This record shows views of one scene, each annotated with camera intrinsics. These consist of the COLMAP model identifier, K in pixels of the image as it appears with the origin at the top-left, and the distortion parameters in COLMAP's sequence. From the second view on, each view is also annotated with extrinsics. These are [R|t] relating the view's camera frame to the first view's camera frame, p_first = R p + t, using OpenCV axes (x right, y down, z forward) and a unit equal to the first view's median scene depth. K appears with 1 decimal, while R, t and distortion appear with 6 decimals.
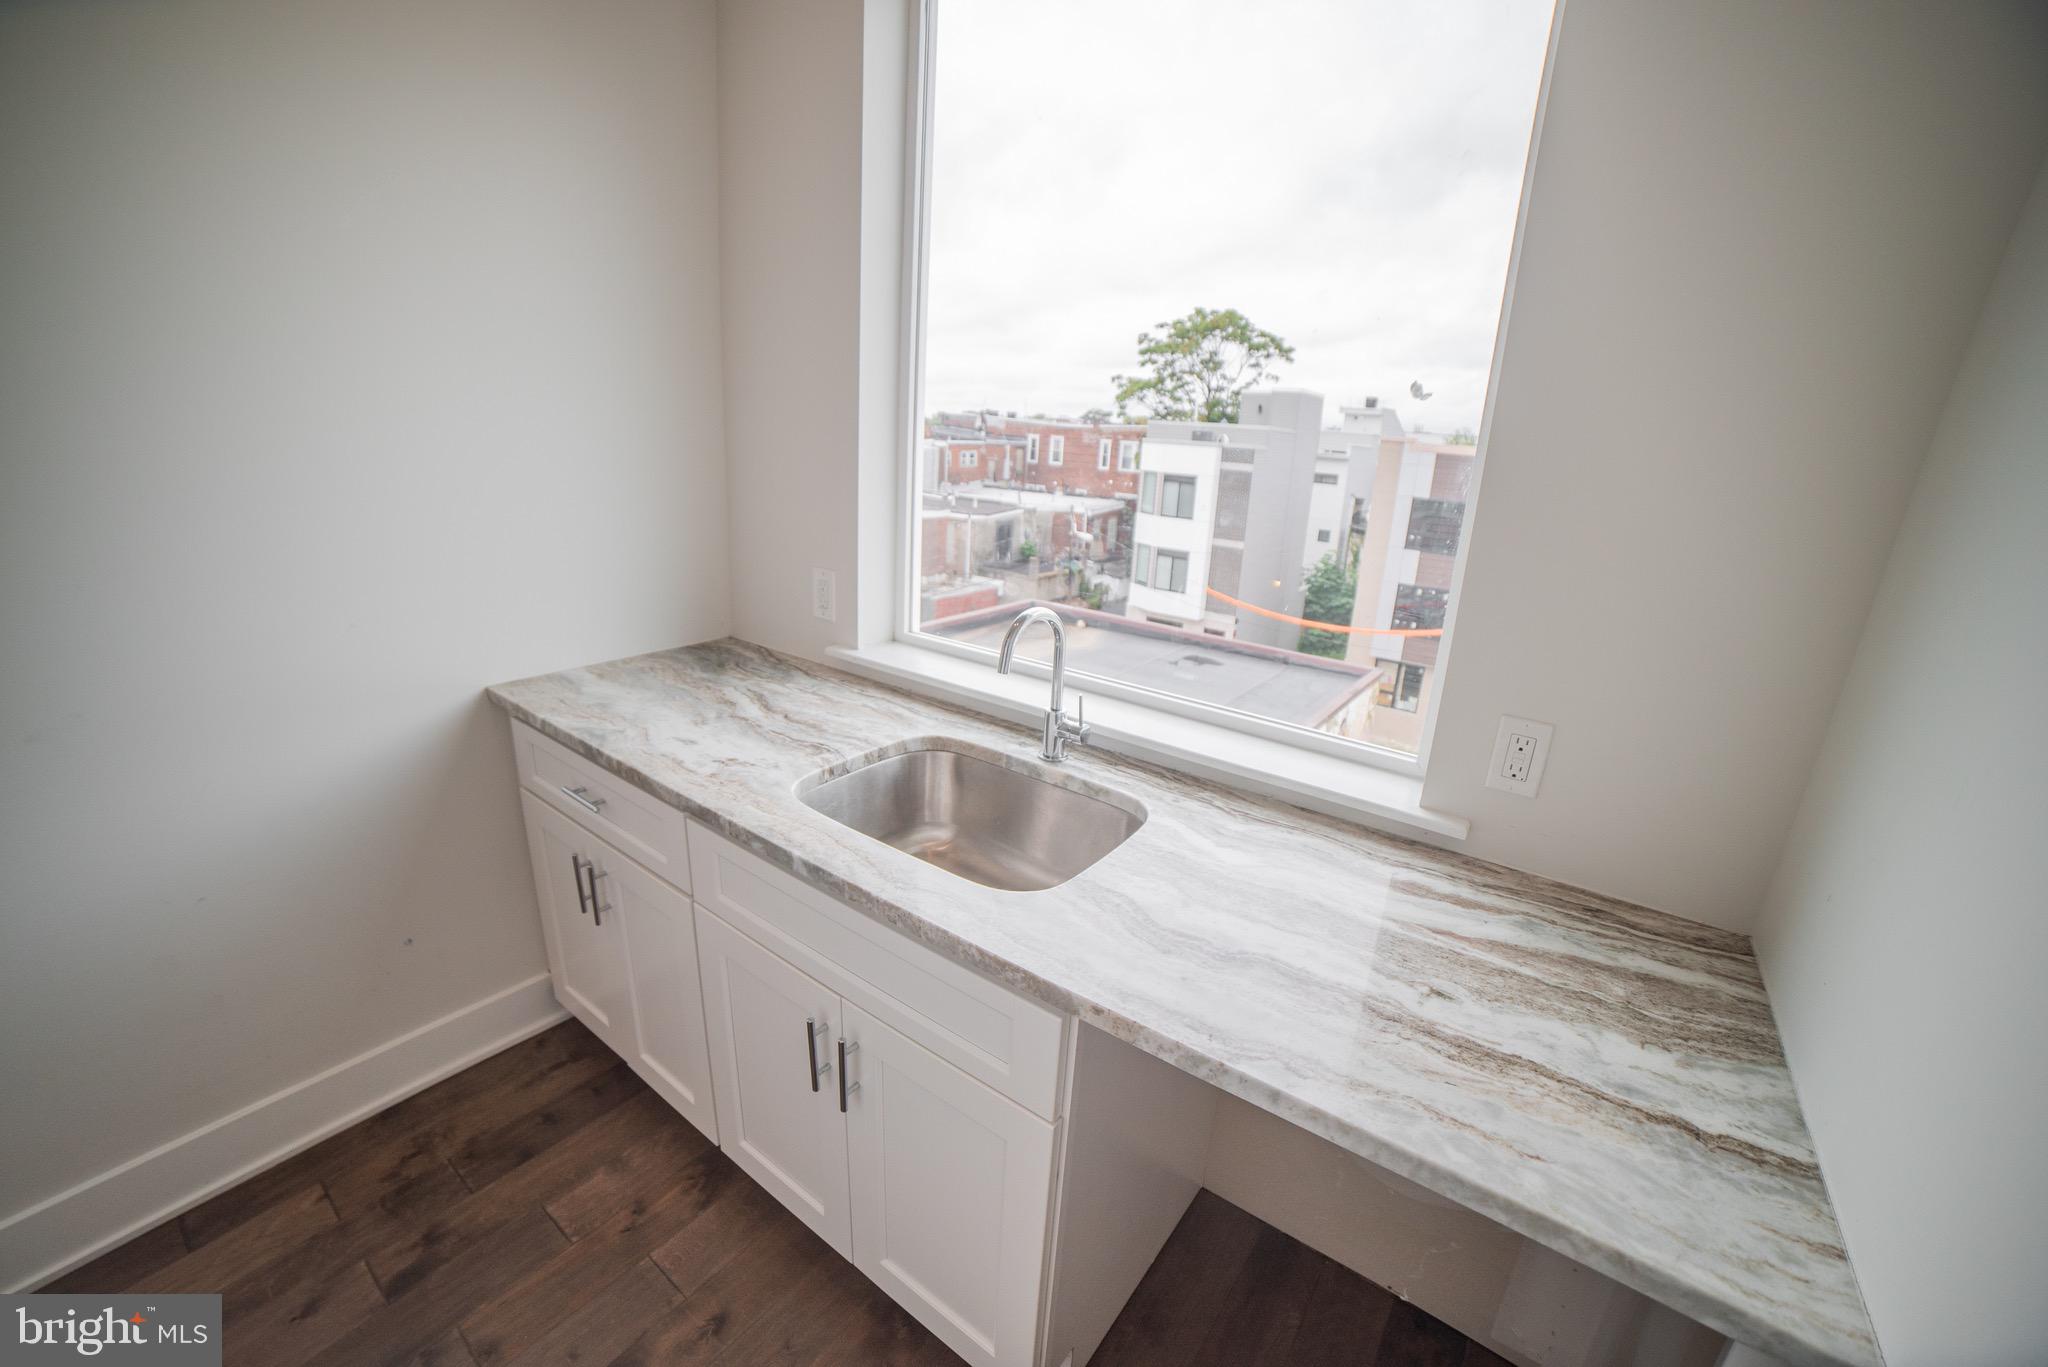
lens RADIAL K [[825.8, 0, 1011.6], [0, 825.8, 683.8], [0, 0, 1]] dist [-0.106356, 0.034414]
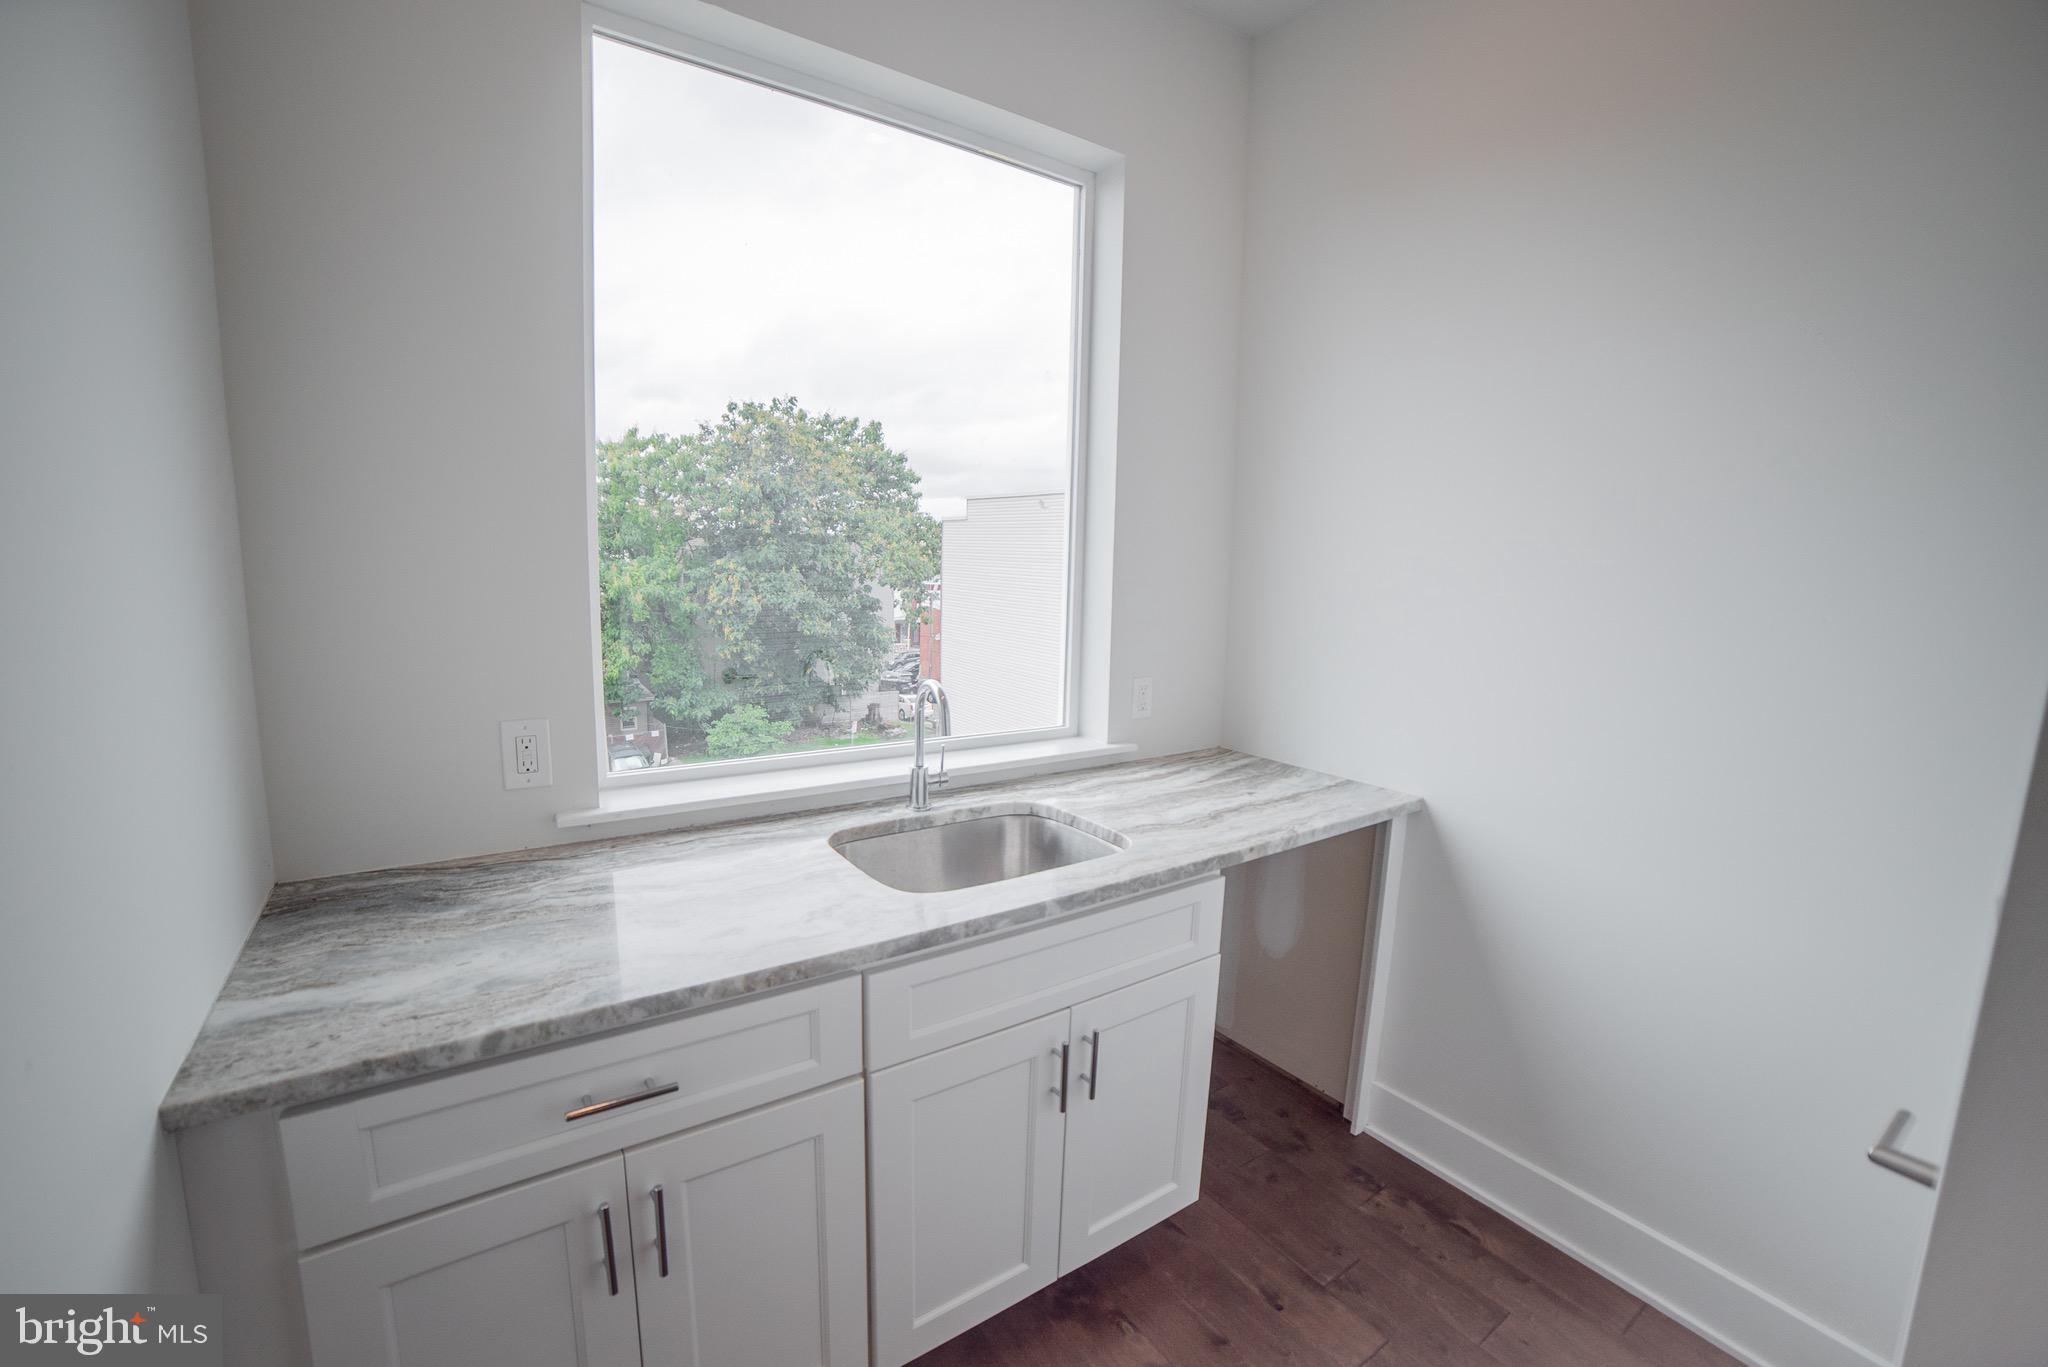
lens RADIAL K [[855.9, 0, 1004.0], [0, 855.9, 685.3], [0, 0, 1]] dist [-0.097433, 0.030895]
pose [[0.320793, -0.174911, 0.930859, -0.884397], [0.270177, 0.958866, 0.087065, -0.132766], [-0.907798, 0.223567, 0.354854, 0.372979]]
